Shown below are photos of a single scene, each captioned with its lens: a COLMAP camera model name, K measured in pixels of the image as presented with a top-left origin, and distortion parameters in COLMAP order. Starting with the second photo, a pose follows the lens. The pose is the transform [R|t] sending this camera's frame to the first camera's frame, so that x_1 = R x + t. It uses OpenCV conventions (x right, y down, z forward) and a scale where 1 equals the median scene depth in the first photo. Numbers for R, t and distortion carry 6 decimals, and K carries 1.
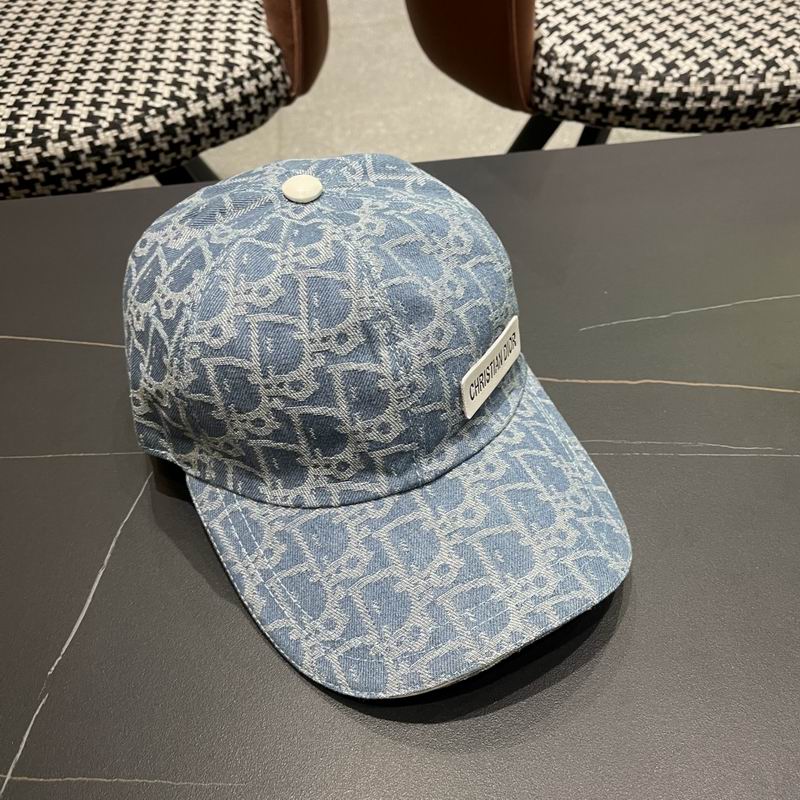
lens RADIAL K [[832.8, 0, 413.3], [0, 832.8, 410.2], [0, 0, 1]] dist [0.016945, 0.000000]
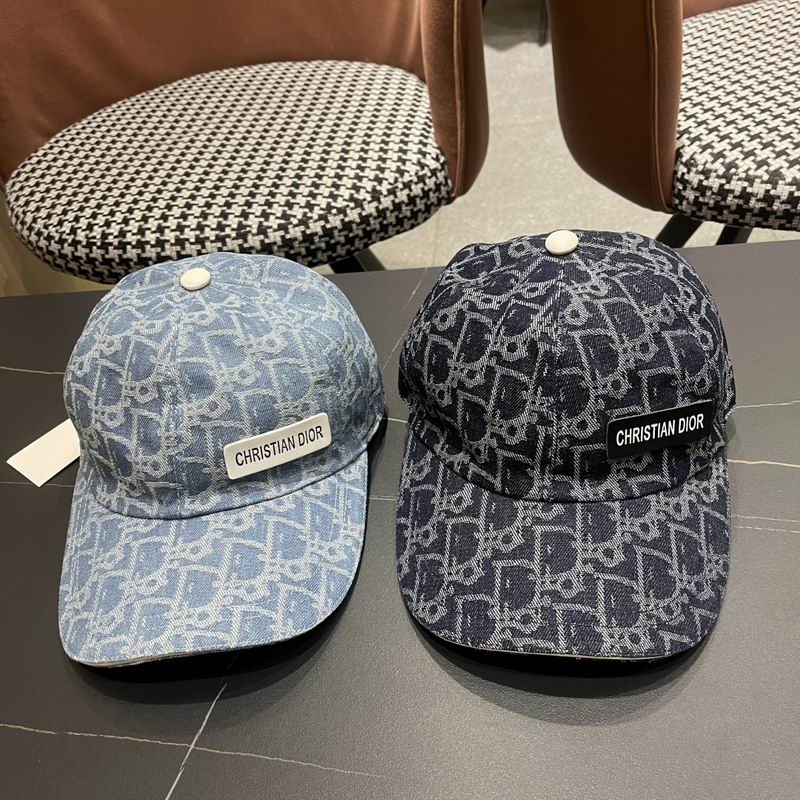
lens RADIAL K [[832.8, 0, 402.6], [0, 832.8, 401.1], [0, 0, 1]] dist [0.016945, 0.000000]
pose [[0.982132, 0.049529, -0.181556, 0.008571], [-0.068024, 0.992947, -0.097098, 0.015623], [0.175467, 0.107713, 0.978575, -0.099408]]
